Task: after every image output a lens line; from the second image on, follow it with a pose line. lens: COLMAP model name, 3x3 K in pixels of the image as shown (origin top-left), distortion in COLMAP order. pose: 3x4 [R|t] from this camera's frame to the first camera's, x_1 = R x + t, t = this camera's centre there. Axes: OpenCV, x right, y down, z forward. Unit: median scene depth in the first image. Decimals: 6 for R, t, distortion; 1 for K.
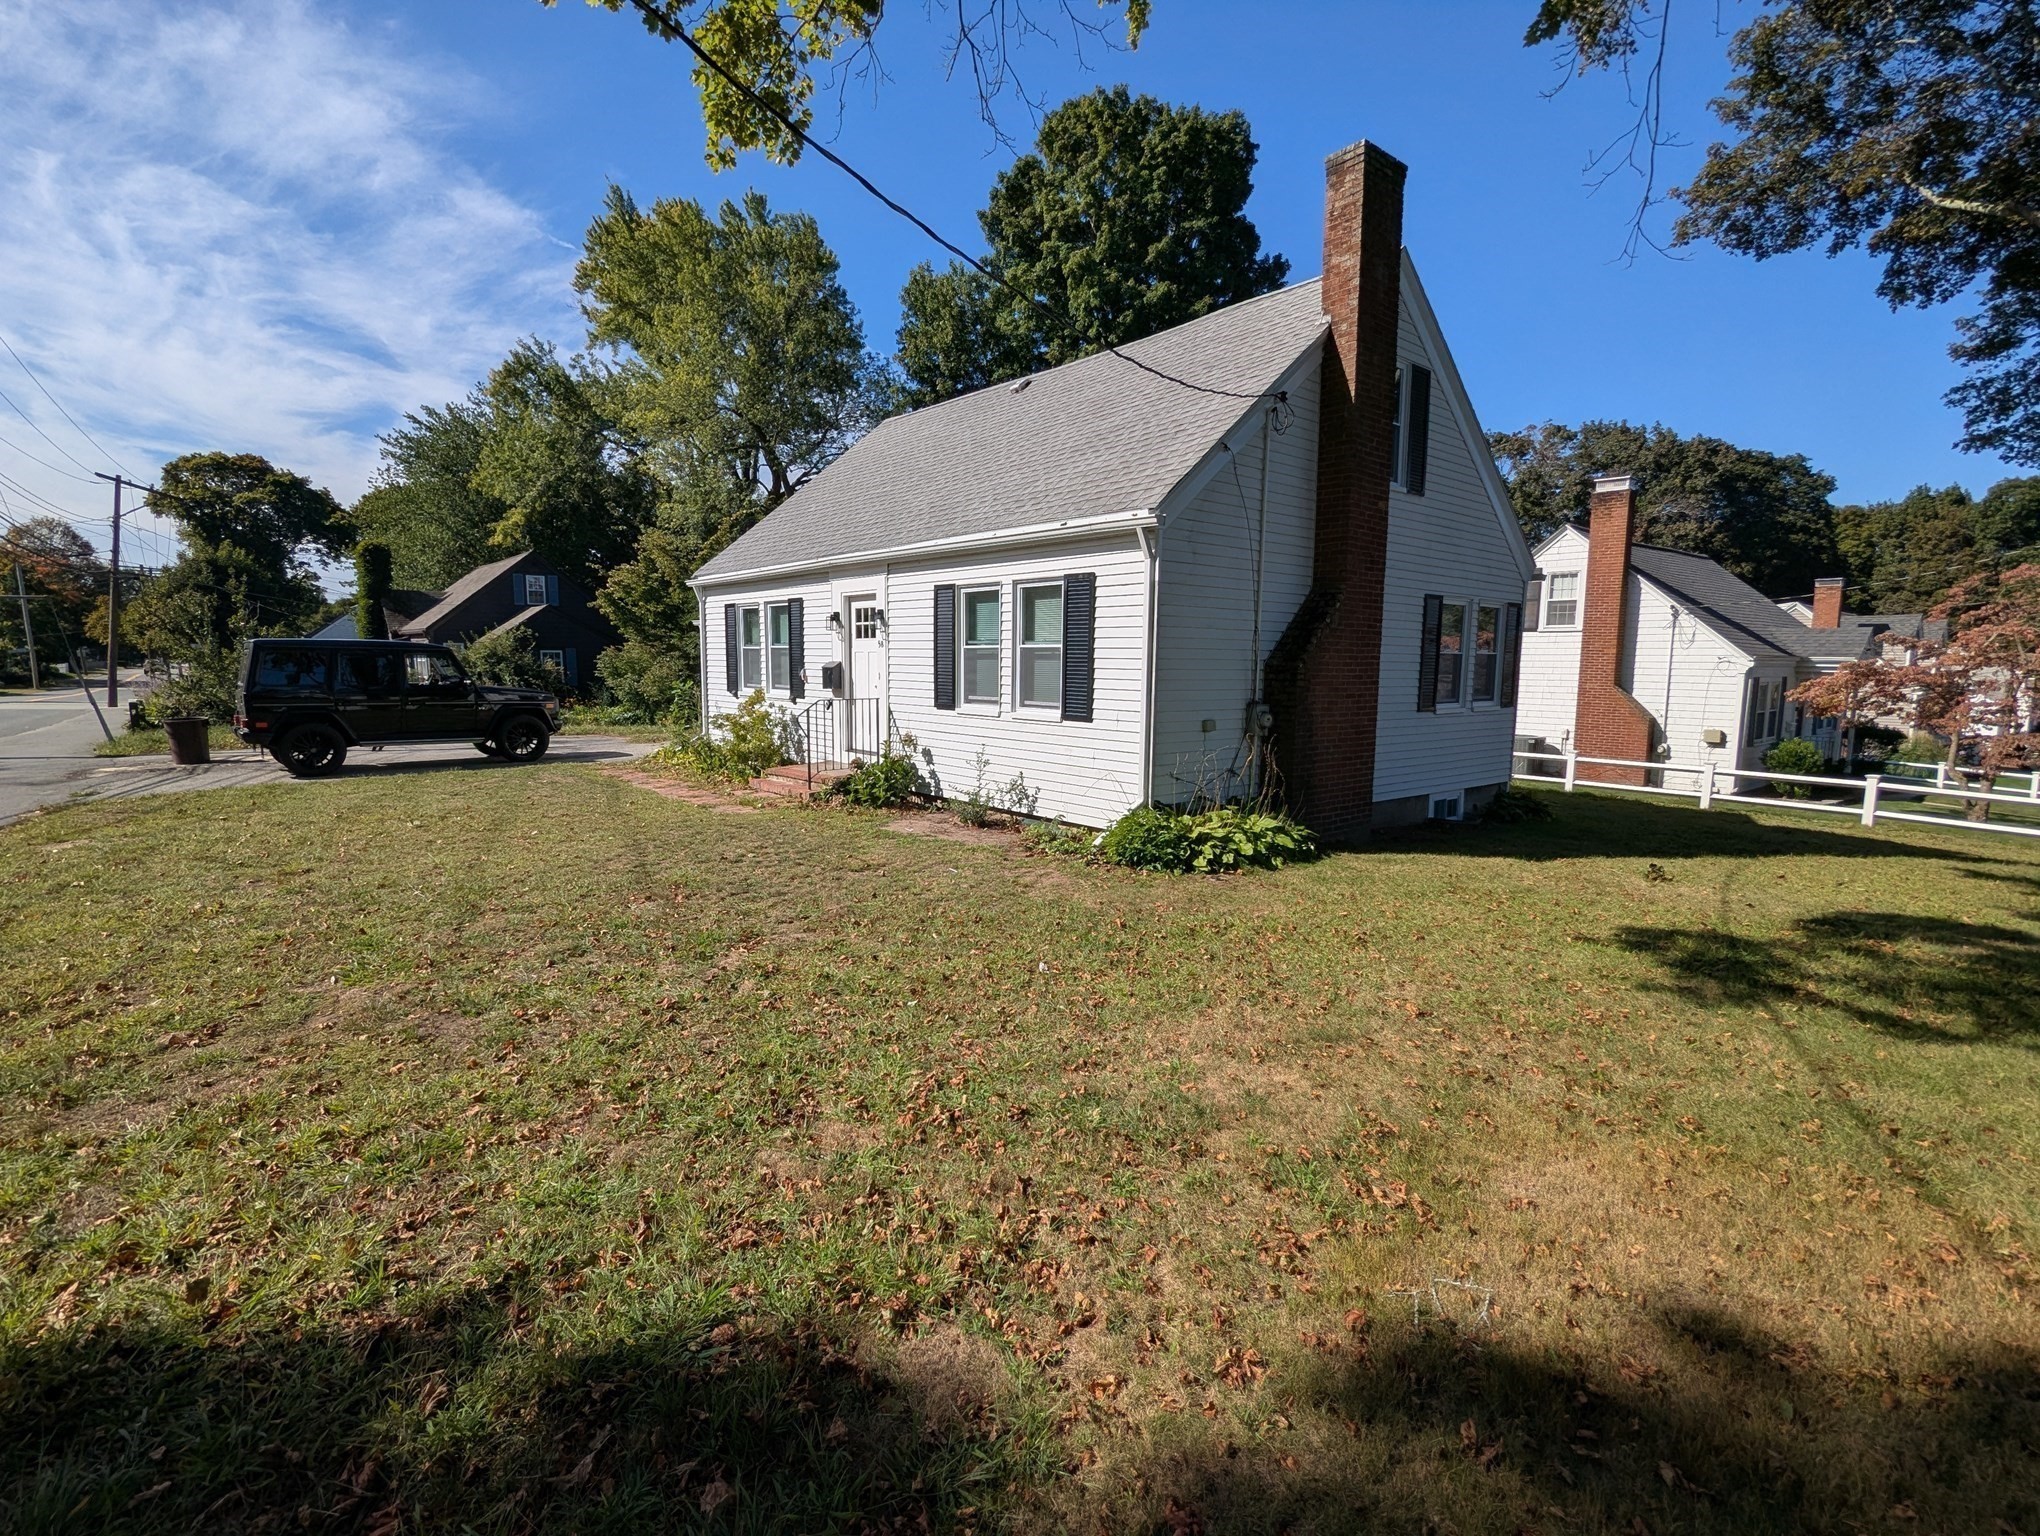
lens RADIAL K [[966.1, 0, 1016.7], [0, 966.1, 776.7], [0, 0, 1]] dist [-0.000514, 0.005539]
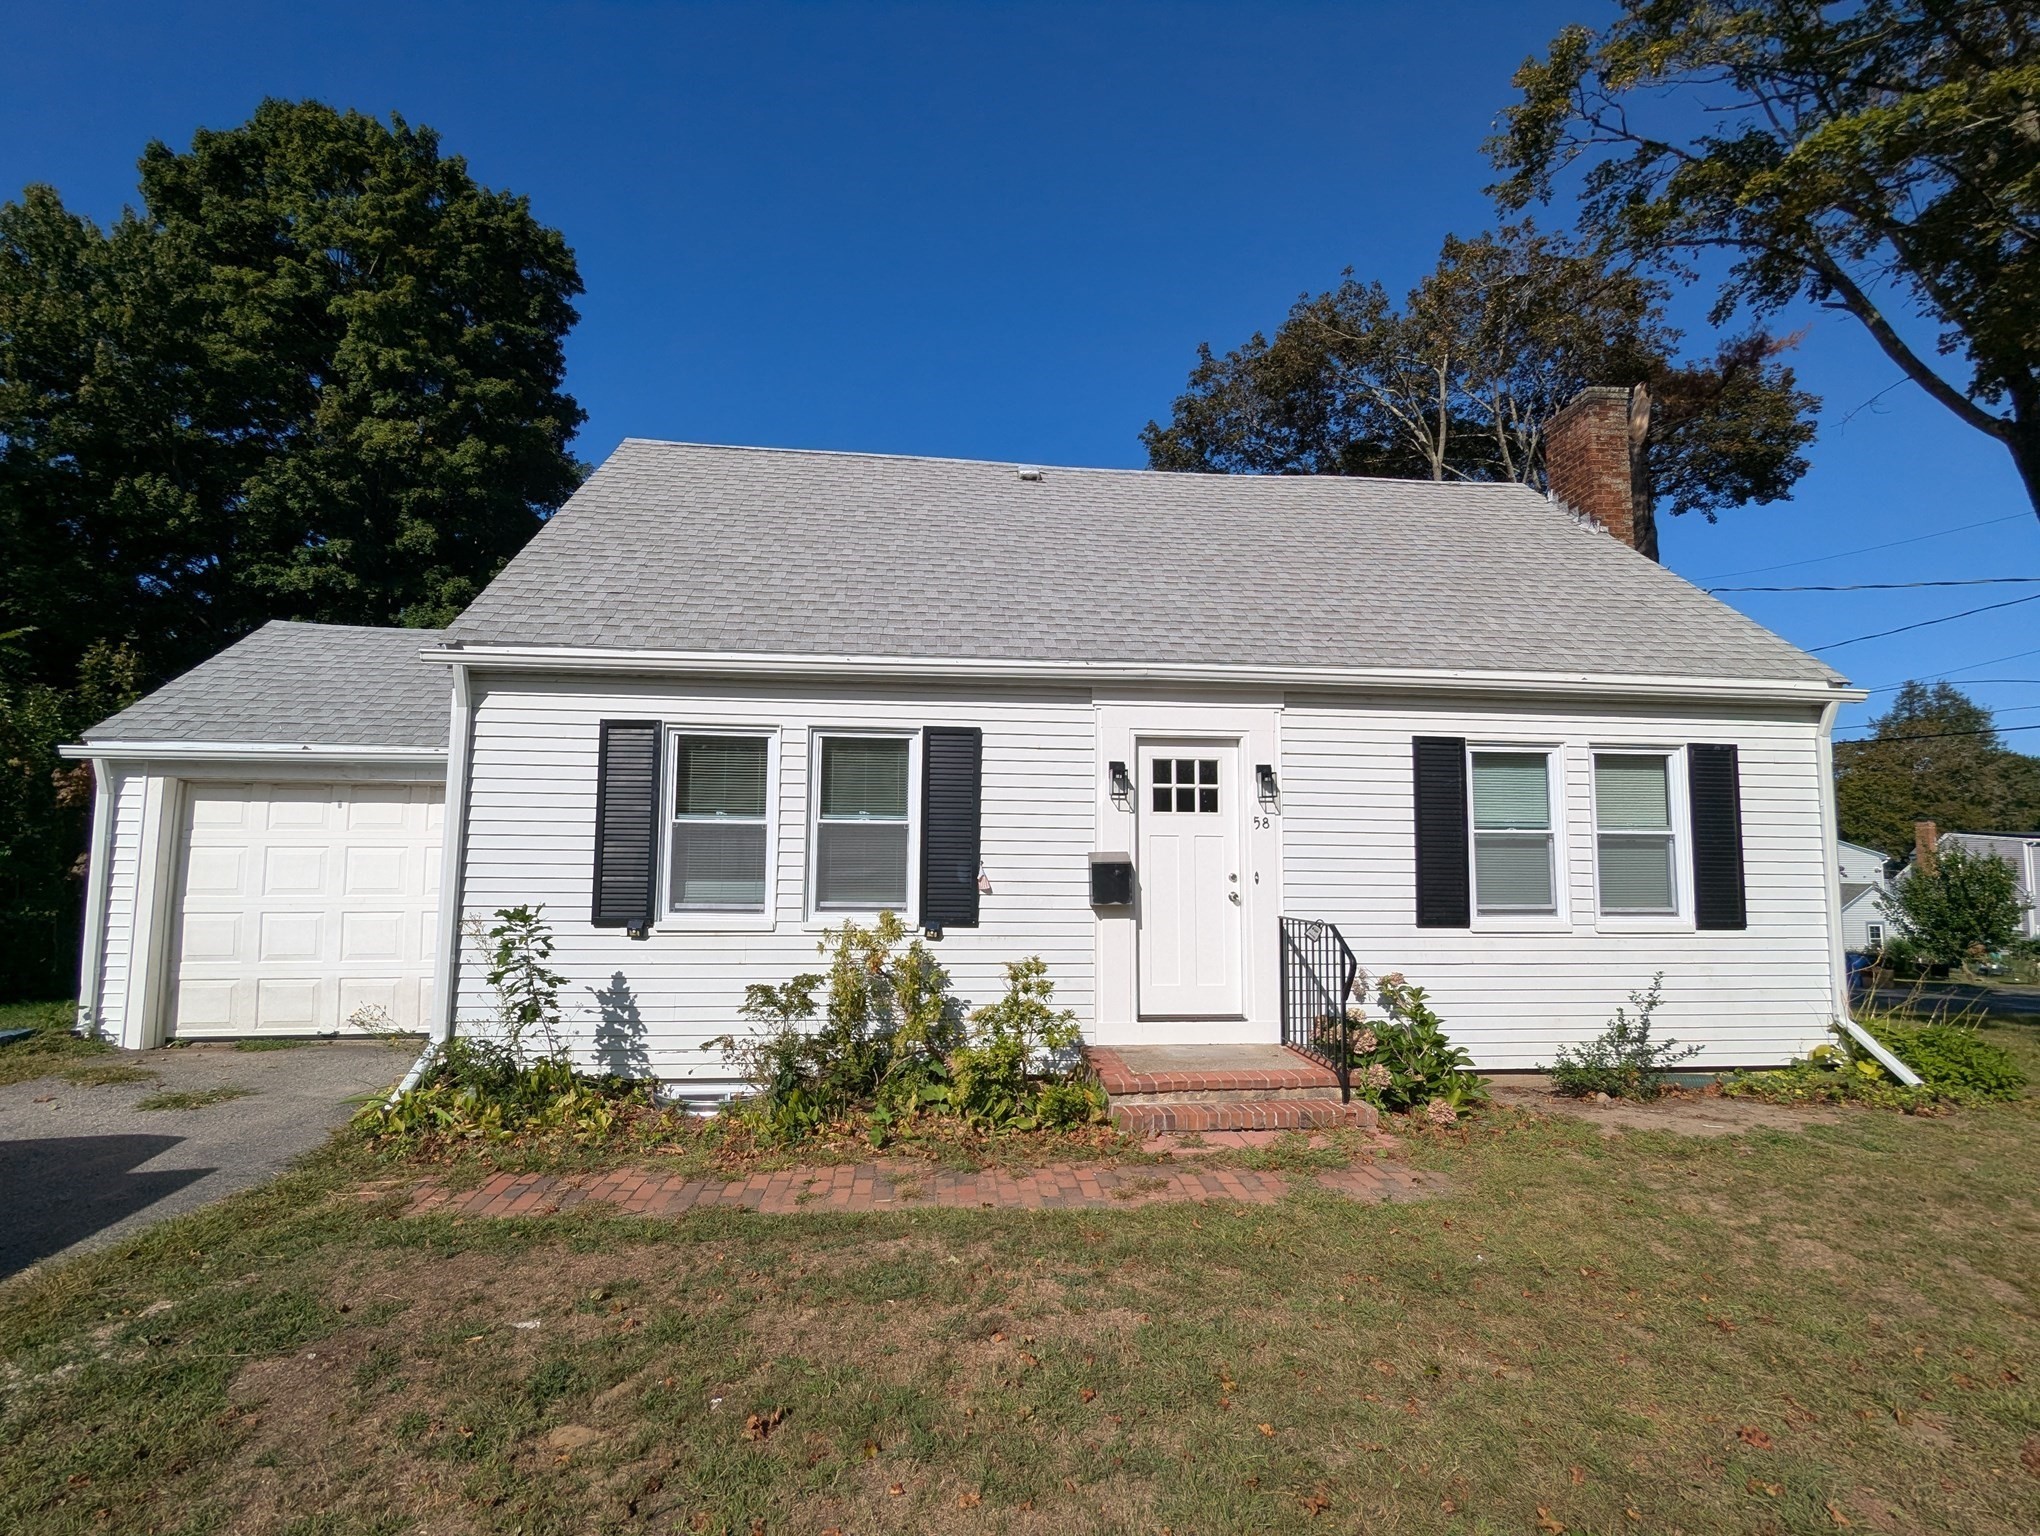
lens RADIAL K [[923.3, 0, 1020.0], [0, 923.3, 768.0], [0, 0, 1]] dist [0.002332, 0.000508]
pose [[0.570575, 0.060246, 0.819032, -0.646689], [0.095566, 0.985659, -0.139078, -0.099877], [-0.815666, 0.157626, 0.556636, 0.754055]]
